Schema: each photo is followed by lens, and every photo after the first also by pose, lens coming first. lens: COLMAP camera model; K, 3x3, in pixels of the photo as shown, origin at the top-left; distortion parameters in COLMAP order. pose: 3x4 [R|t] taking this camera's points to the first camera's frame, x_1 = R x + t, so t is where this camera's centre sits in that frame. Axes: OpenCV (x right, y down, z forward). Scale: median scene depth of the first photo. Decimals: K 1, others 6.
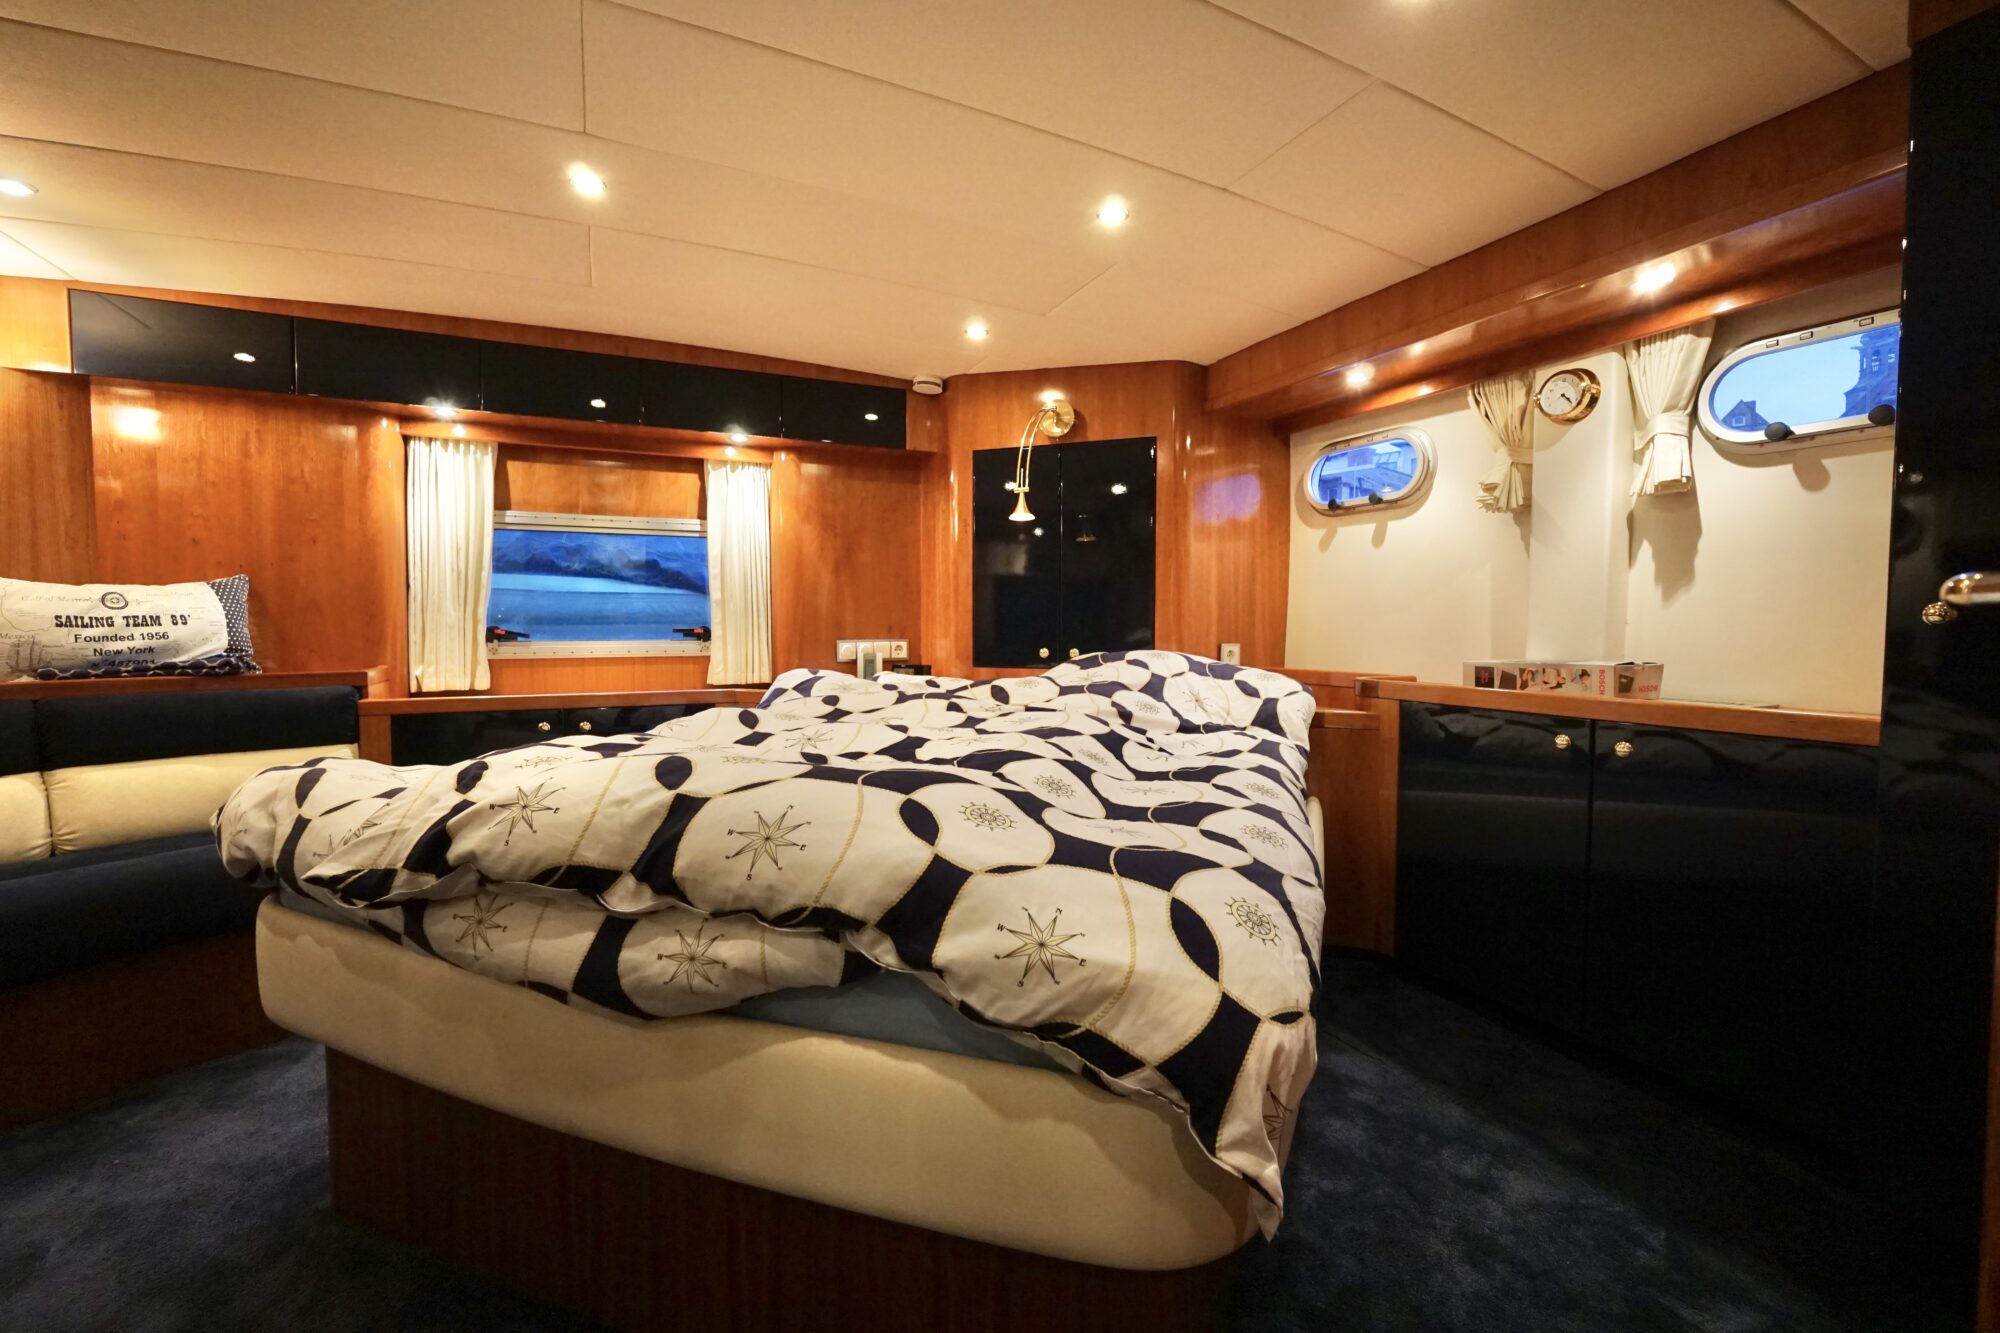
lens RADIAL K [[841.4, 0, 992.1], [0, 841.4, 656.9], [0, 0, 1]] dist [-0.011669, 0.002693]
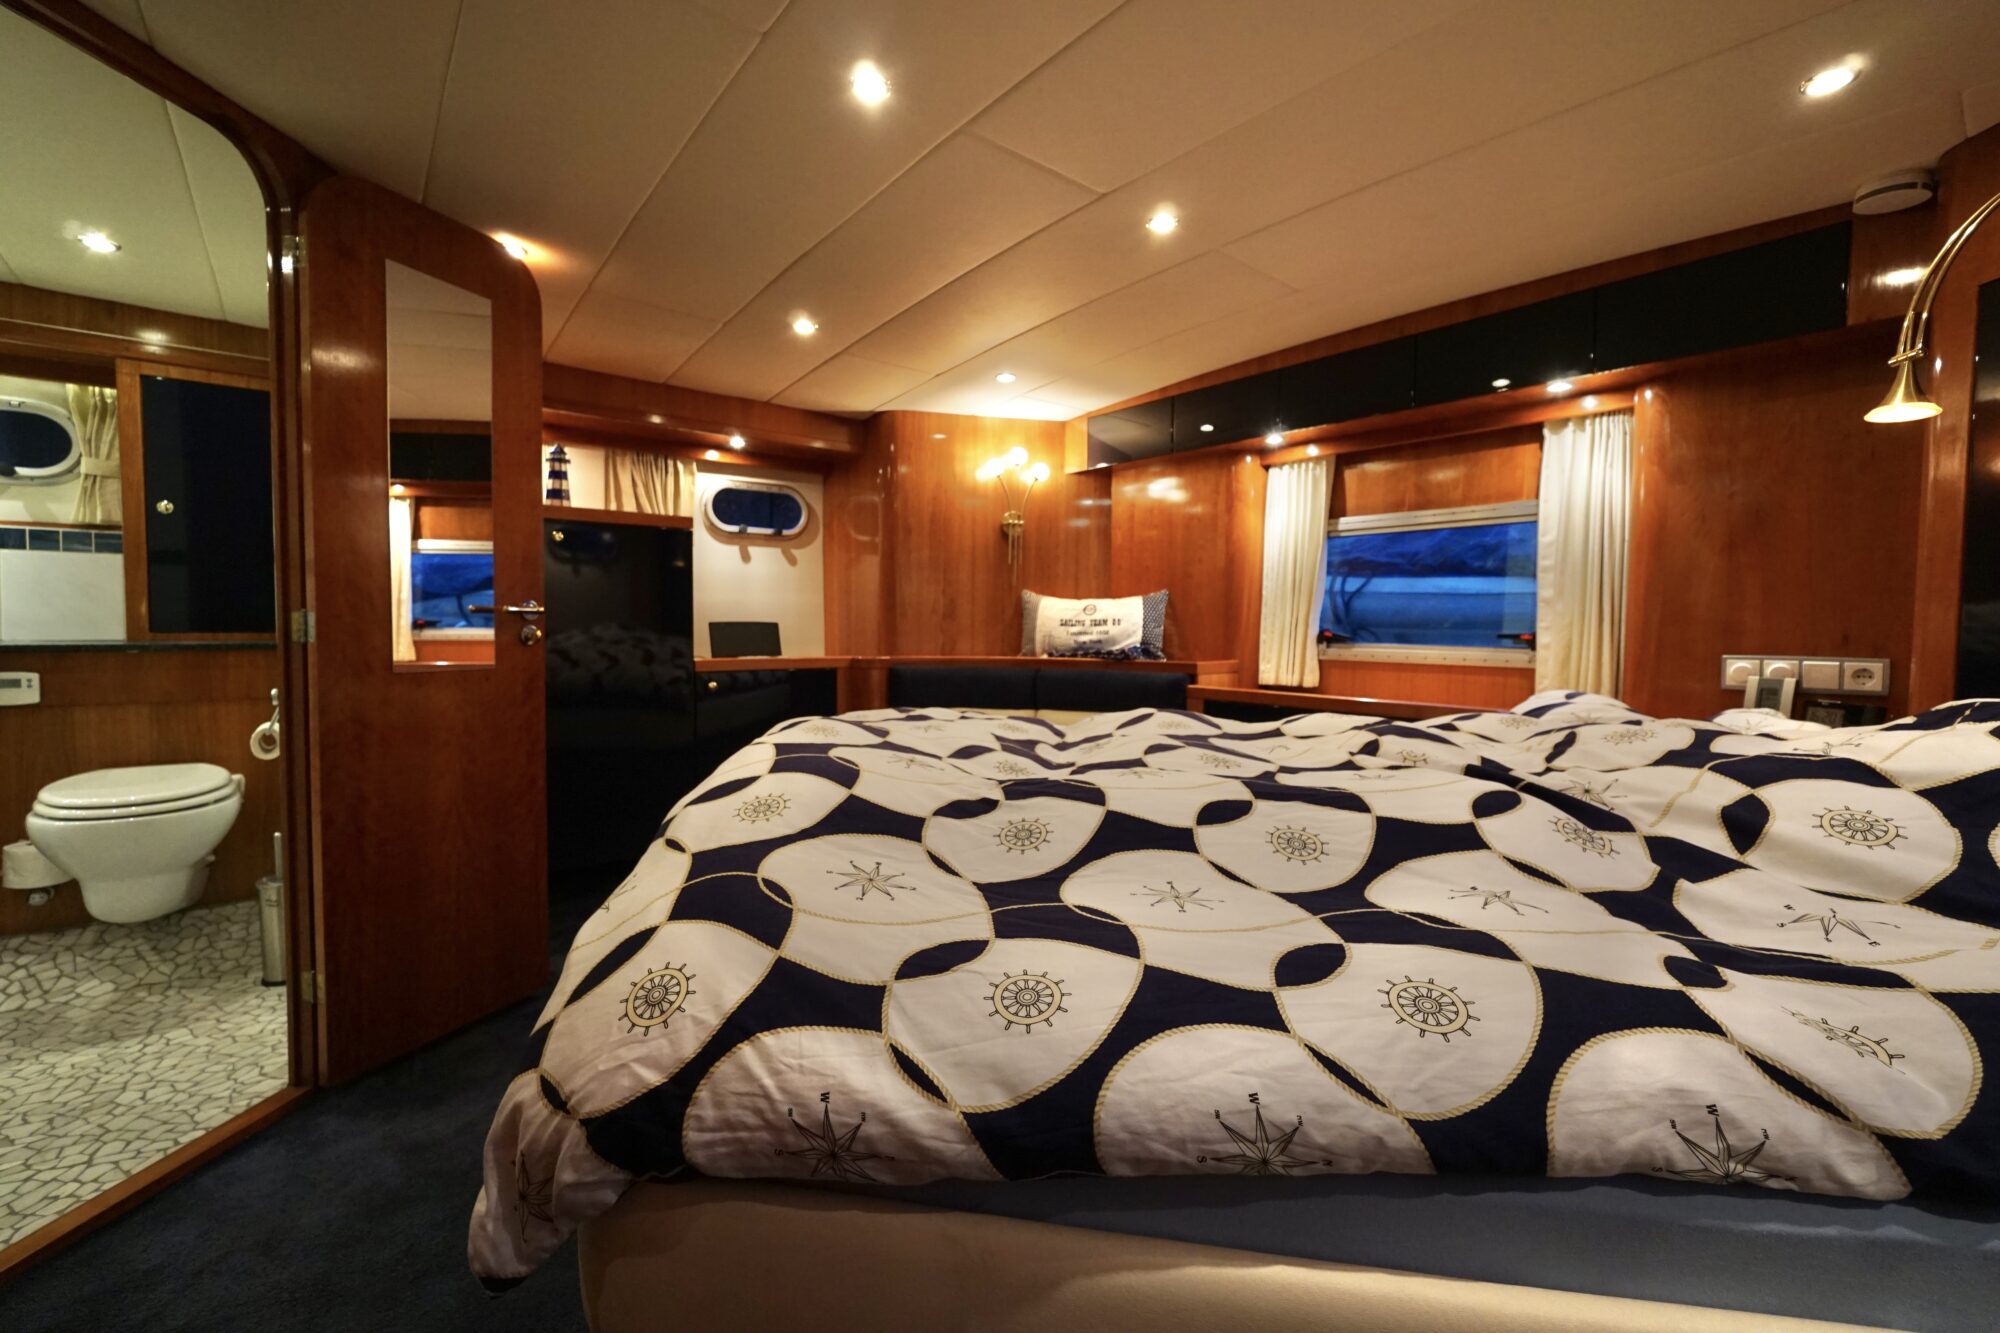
lens RADIAL K [[841.4, 0, 990.6], [0, 841.4, 663.0], [0, 0, 1]] dist [-0.011669, 0.002693]
pose [[0.240231, 0.047382, -0.969559, 0.403506], [-0.046122, 0.998237, 0.037356, -0.015398], [0.969619, 0.035744, 0.241993, 0.389966]]
